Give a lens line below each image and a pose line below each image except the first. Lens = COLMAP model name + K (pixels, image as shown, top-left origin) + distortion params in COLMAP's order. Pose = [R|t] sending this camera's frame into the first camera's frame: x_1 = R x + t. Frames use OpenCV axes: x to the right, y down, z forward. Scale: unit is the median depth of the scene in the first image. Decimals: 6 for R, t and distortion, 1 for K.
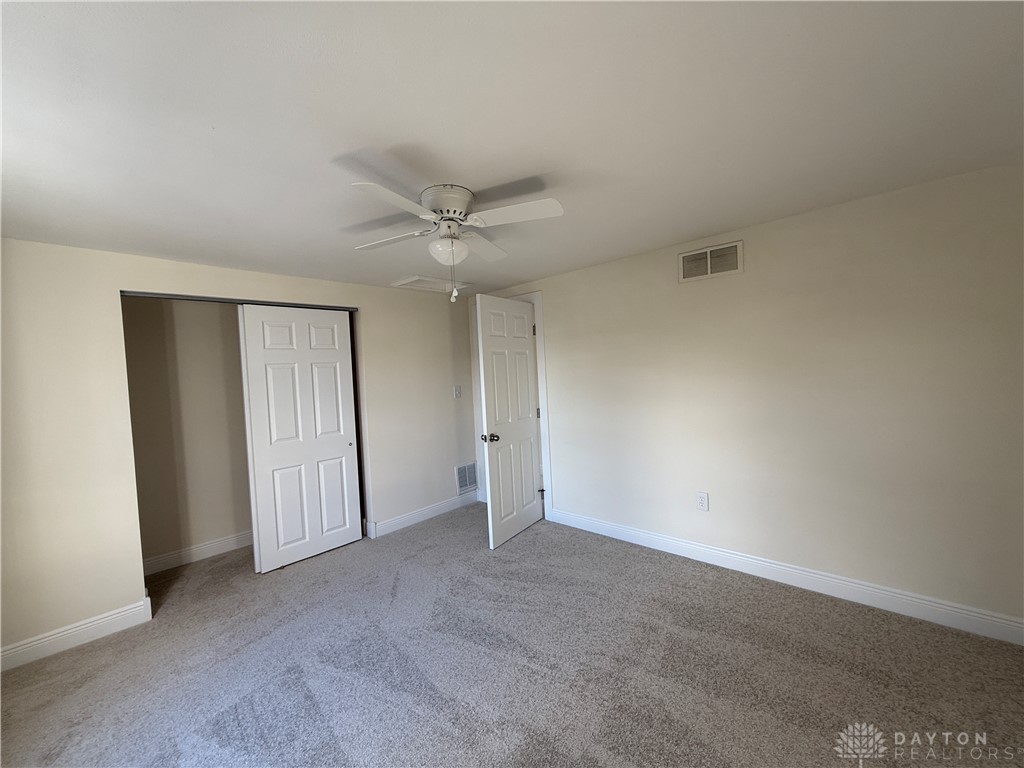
lens RADIAL K [[407.2, 0, 509.2], [0, 407.2, 380.2], [0, 0, 1]] dist [-0.002328, -0.000342]
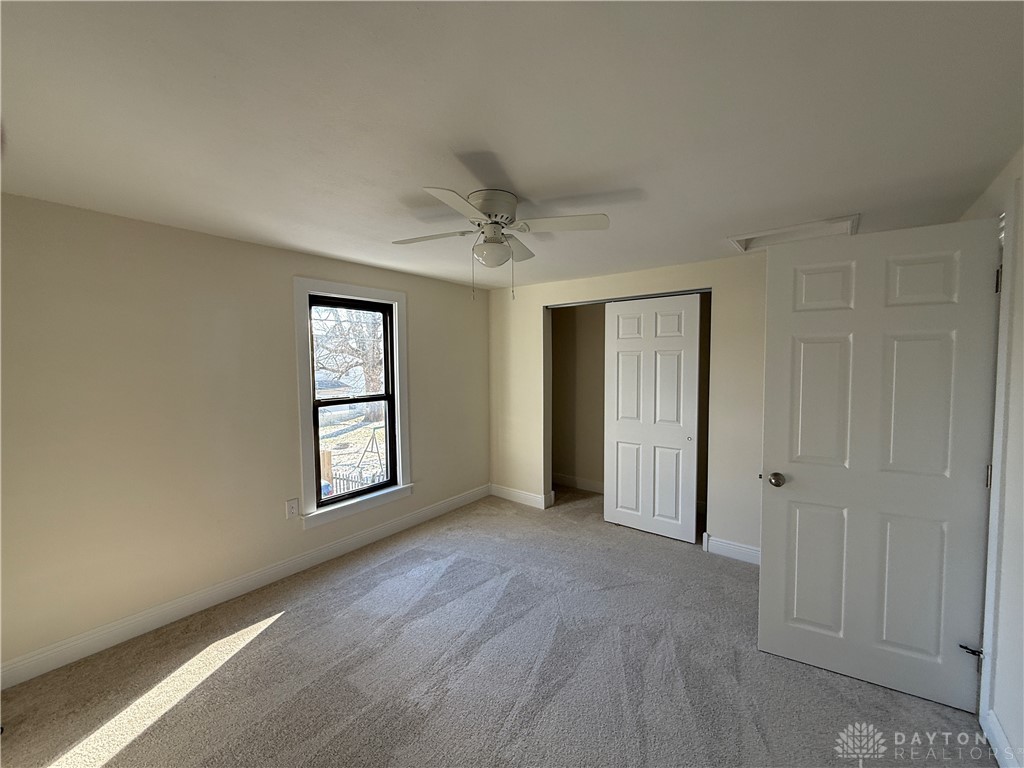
lens RADIAL K [[407.2, 0, 514.1], [0, 407.2, 382.7], [0, 0, 1]] dist [-0.002328, -0.000342]
pose [[0.108355, 0.098522, -0.989218, 0.531321], [-0.036003, 0.994813, 0.095136, -0.049643], [0.993460, 0.025307, 0.111341, 0.556254]]
